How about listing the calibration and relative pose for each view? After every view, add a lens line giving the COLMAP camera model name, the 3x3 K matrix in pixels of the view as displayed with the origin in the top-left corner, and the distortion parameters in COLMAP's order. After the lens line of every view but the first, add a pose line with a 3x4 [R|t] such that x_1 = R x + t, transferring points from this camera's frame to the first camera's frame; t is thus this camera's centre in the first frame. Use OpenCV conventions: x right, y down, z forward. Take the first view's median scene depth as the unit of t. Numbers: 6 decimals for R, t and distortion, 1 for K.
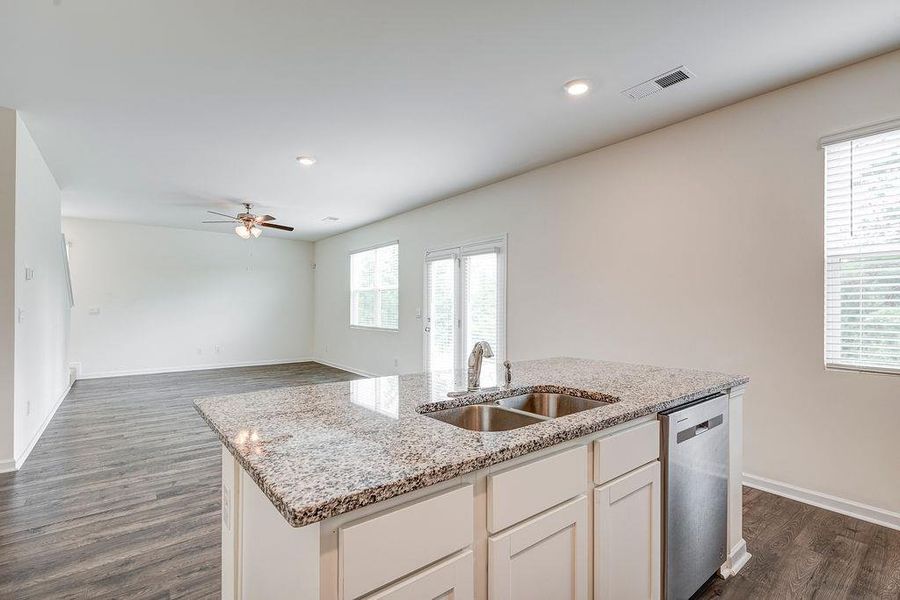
lens RADIAL K [[416.6, 0, 450.1], [0, 416.6, 304.8], [0, 0, 1]] dist [0.000855, 0.000498]
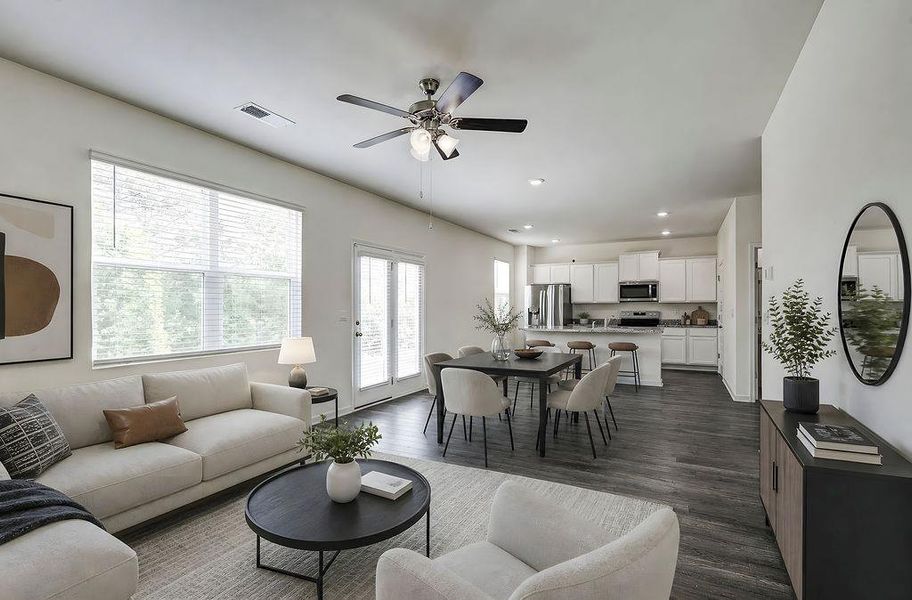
lens RADIAL K [[418.4, 0, 453.0], [0, 418.4, 304.4], [0, 0, 1]] dist [0.002478, 0.000228]
pose [[-0.407067, 0.005230, 0.913383, -2.014863], [-0.002996, 0.999971, -0.007061, 0.006843], [-0.913393, -0.005610, -0.407039, 2.581786]]
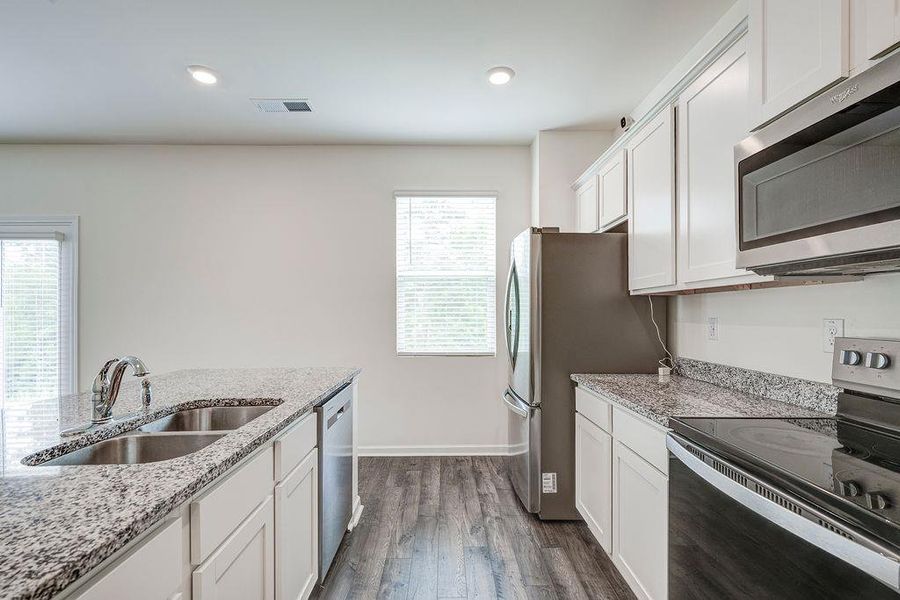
lens RADIAL K [[418.3, 0, 451.0], [0, 418.3, 311.3], [0, 0, 1]] dist [0.000171, 0.000627]
pose [[0.607775, -0.002723, 0.794105, -0.183148], [0.000545, 0.999995, 0.003012, -0.003723], [-0.794109, -0.001398, 0.607774, 0.006286]]
